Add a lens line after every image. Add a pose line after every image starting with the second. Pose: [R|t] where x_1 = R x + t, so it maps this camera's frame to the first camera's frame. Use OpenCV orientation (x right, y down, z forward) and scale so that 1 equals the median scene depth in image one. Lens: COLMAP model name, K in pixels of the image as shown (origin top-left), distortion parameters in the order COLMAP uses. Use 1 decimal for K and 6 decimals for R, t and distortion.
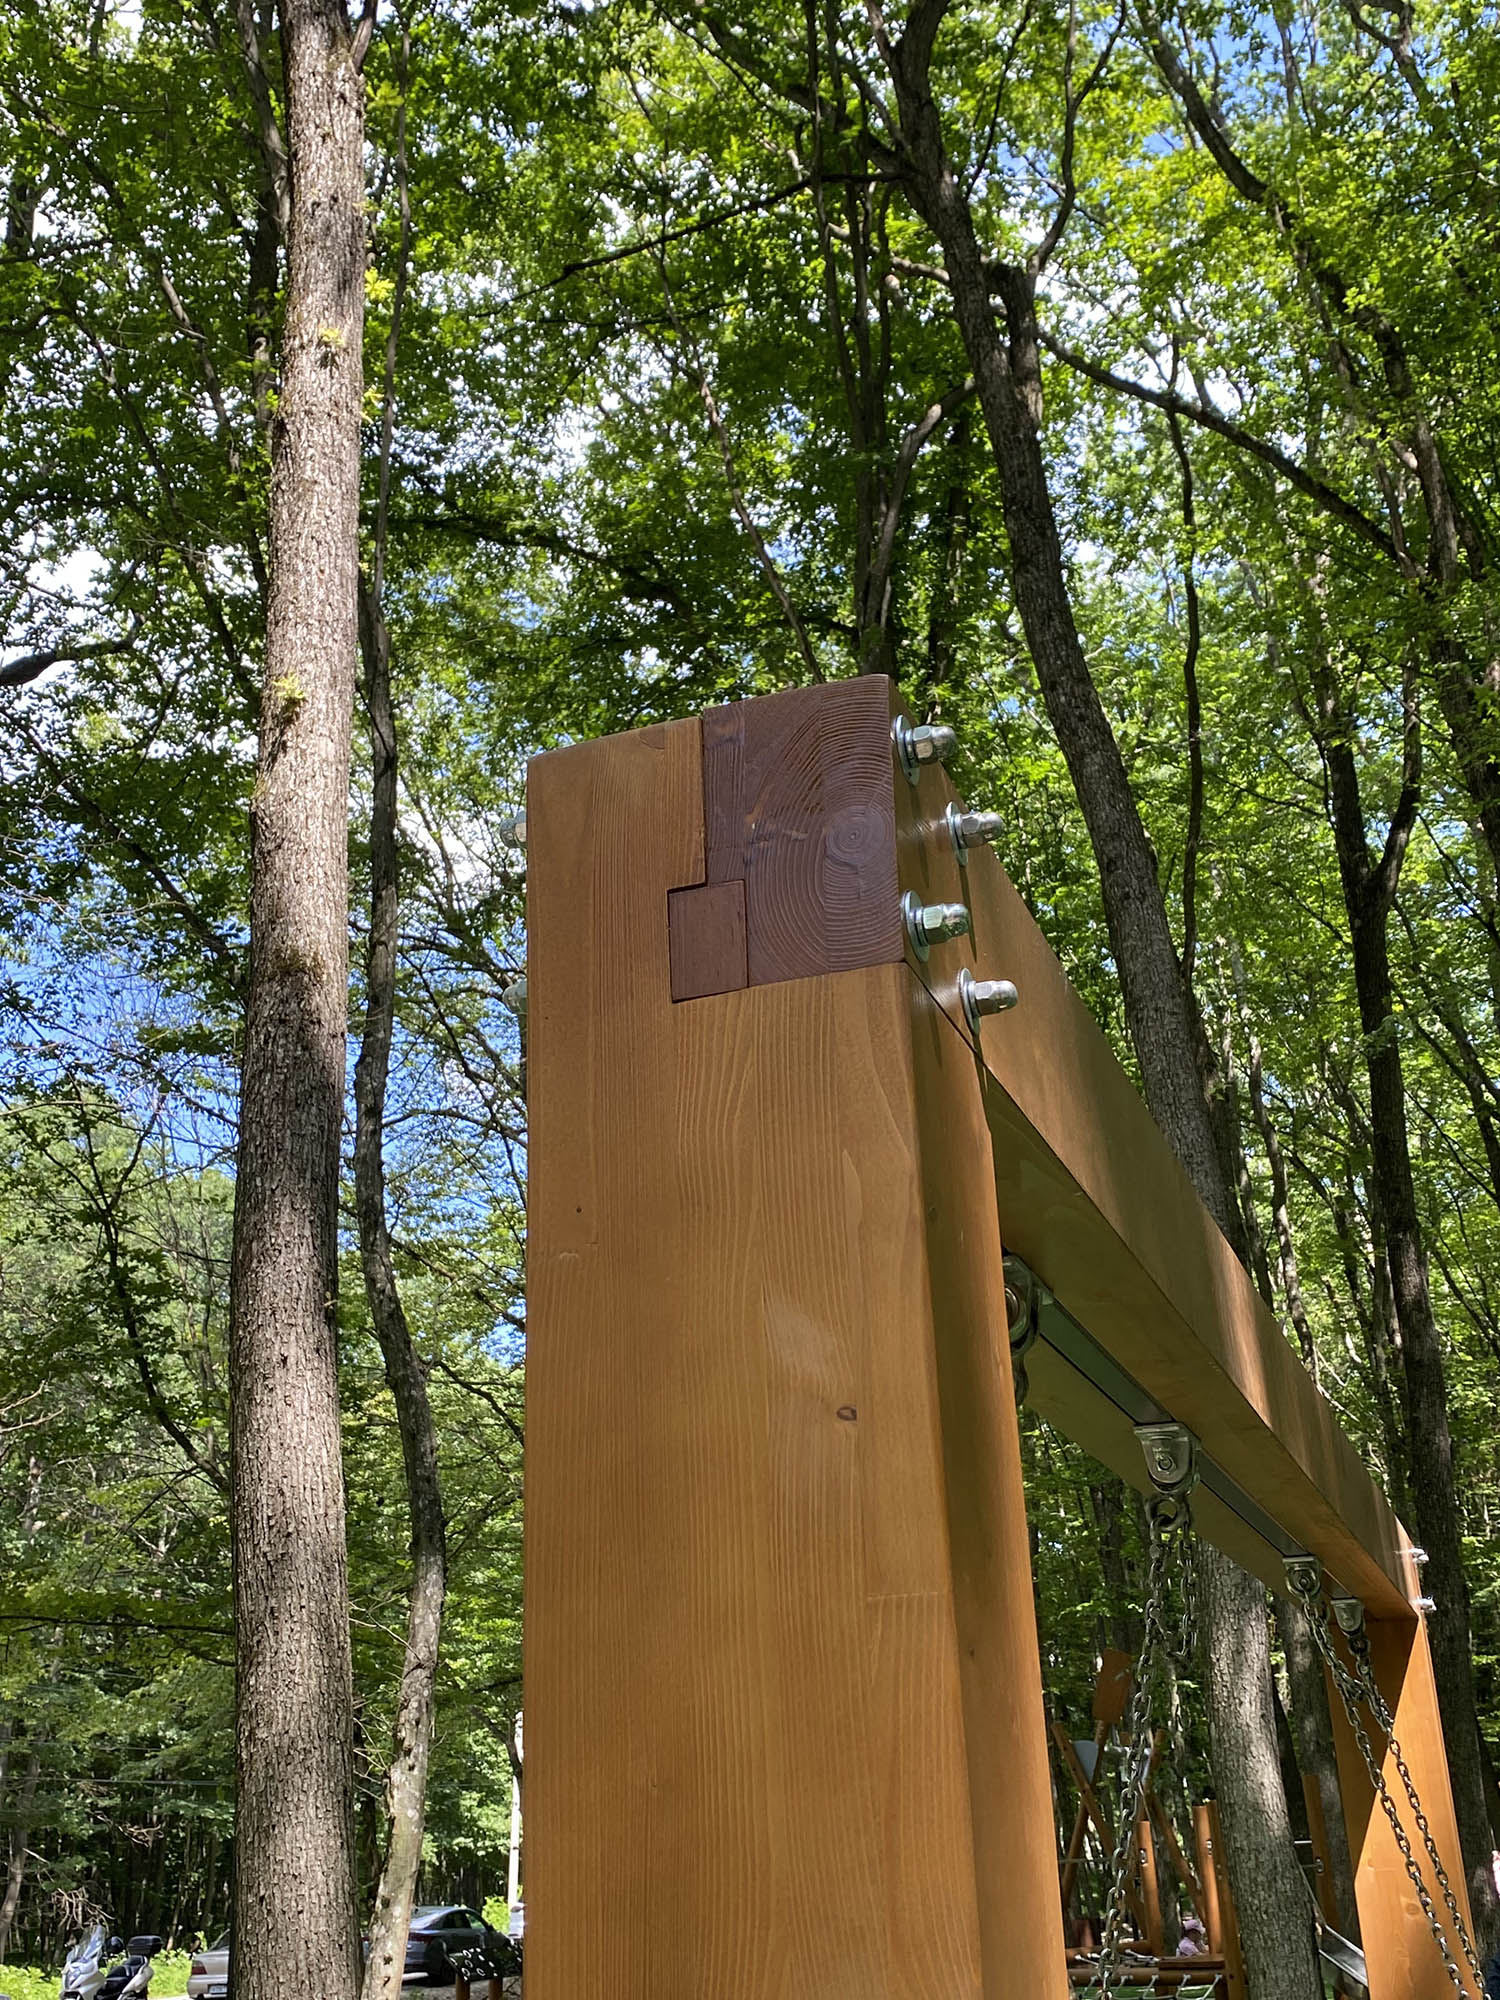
lens RADIAL K [[2013.3, 0, 750.0], [0, 2013.3, 1000.0], [0, 0, 1]] dist [0.018633, -0.000855]
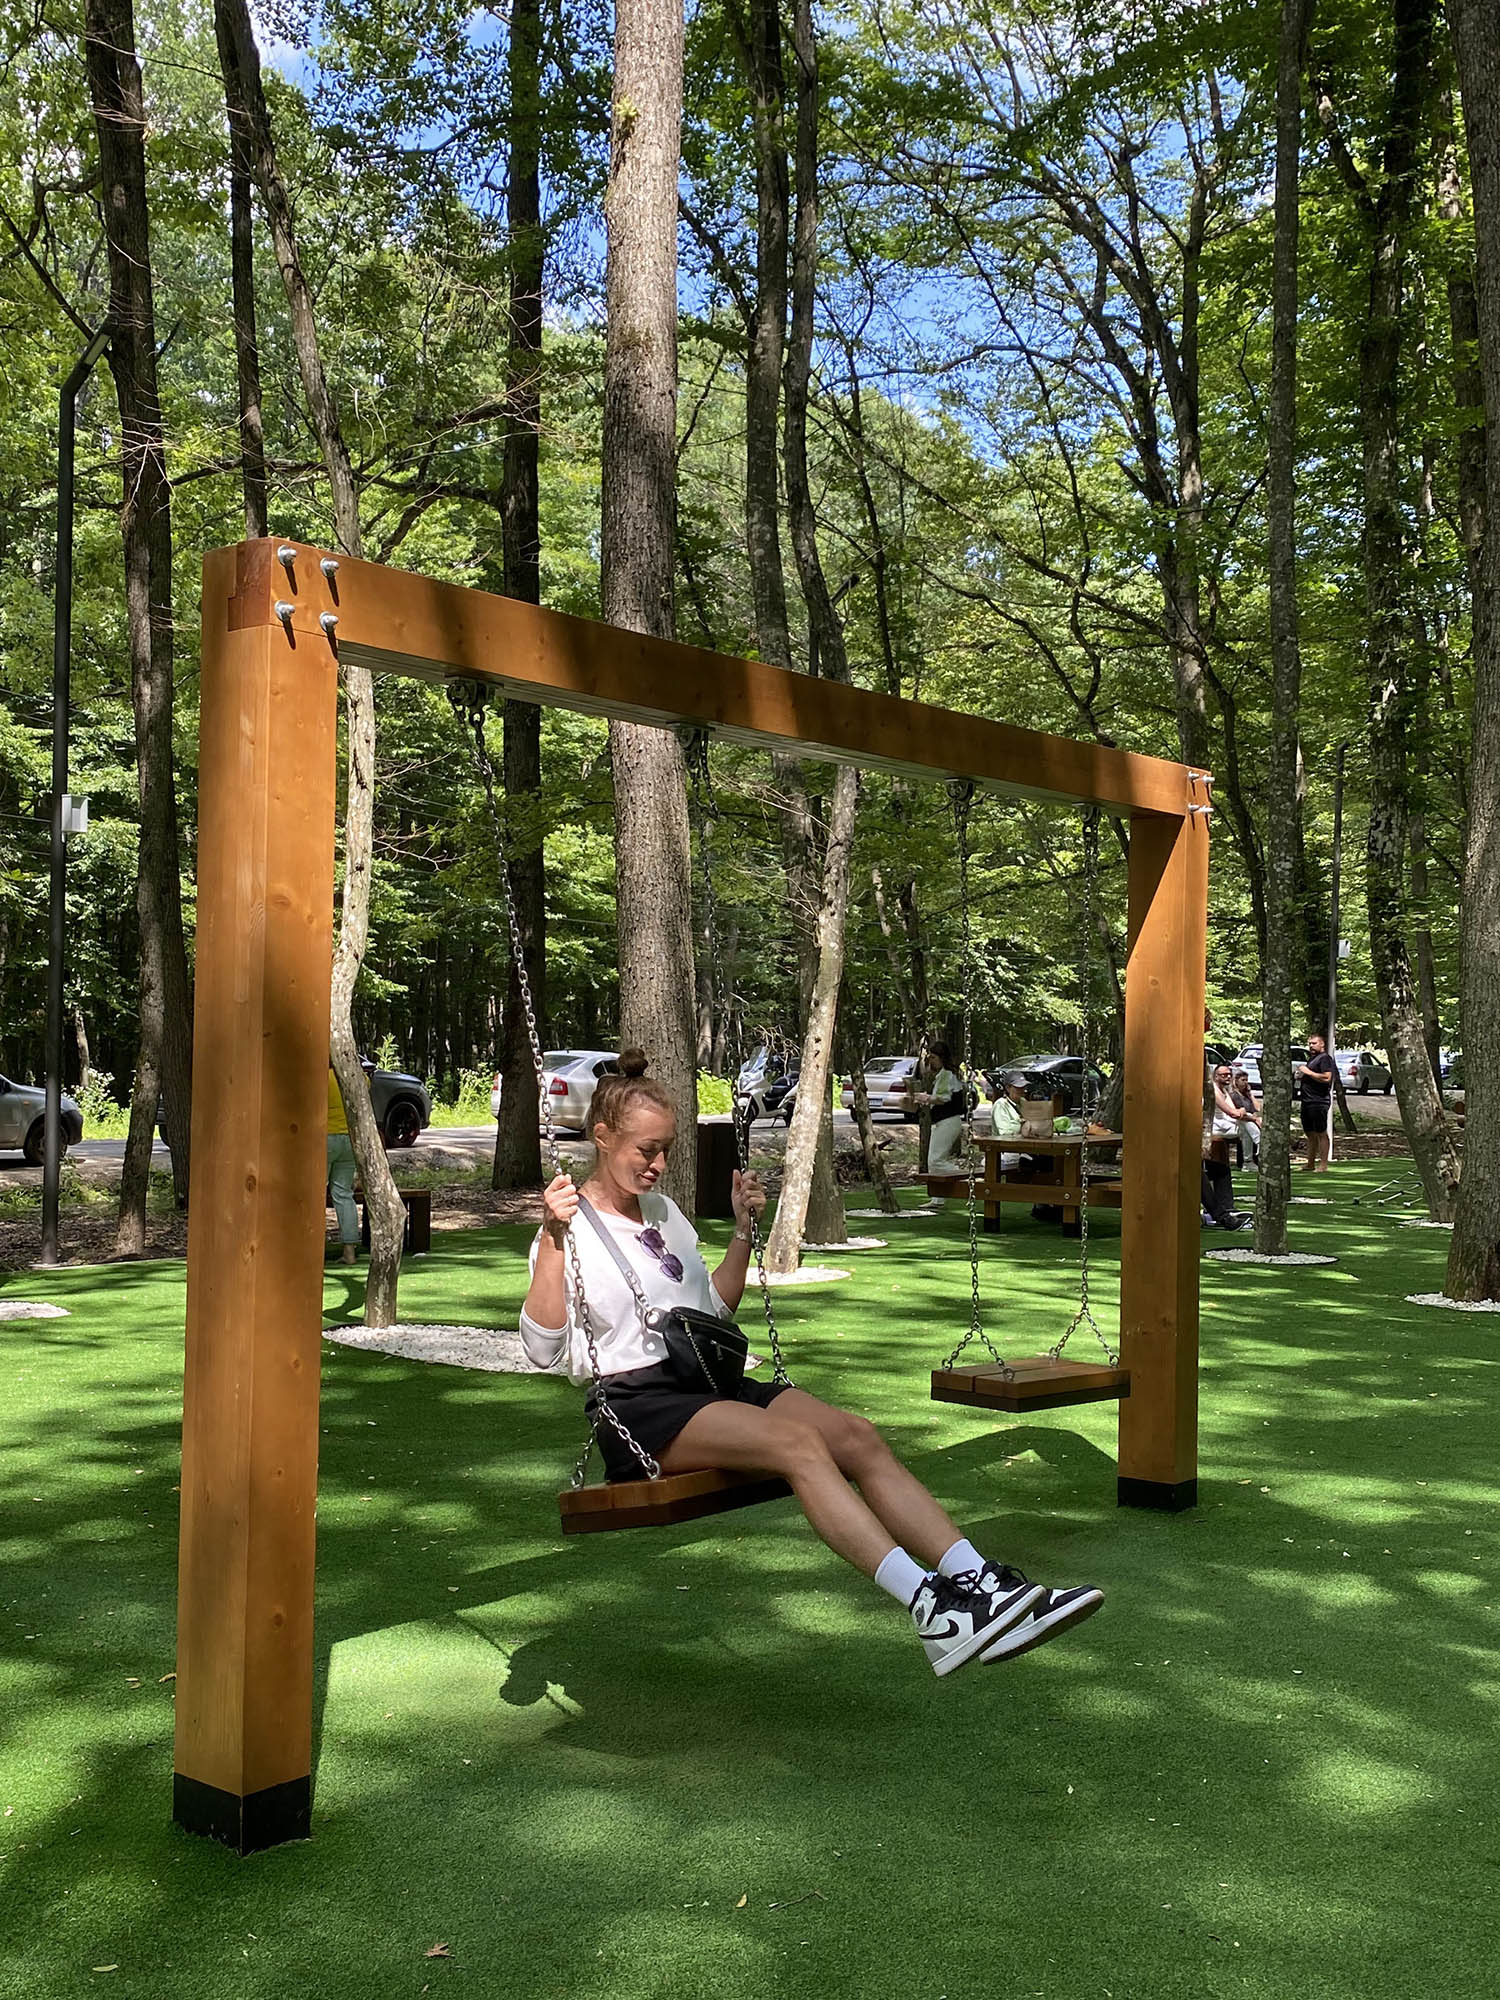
lens RADIAL K [[2106.0, 0, 750.0], [0, 2106.0, 1000.0], [0, 0, 1]] dist [0.020091, -0.160875]
pose [[0.939215, 0.053286, -0.339170, 0.264653], [0.077321, 0.929675, 0.360174, -0.082135], [0.334510, -0.364506, 0.869044, -0.274708]]
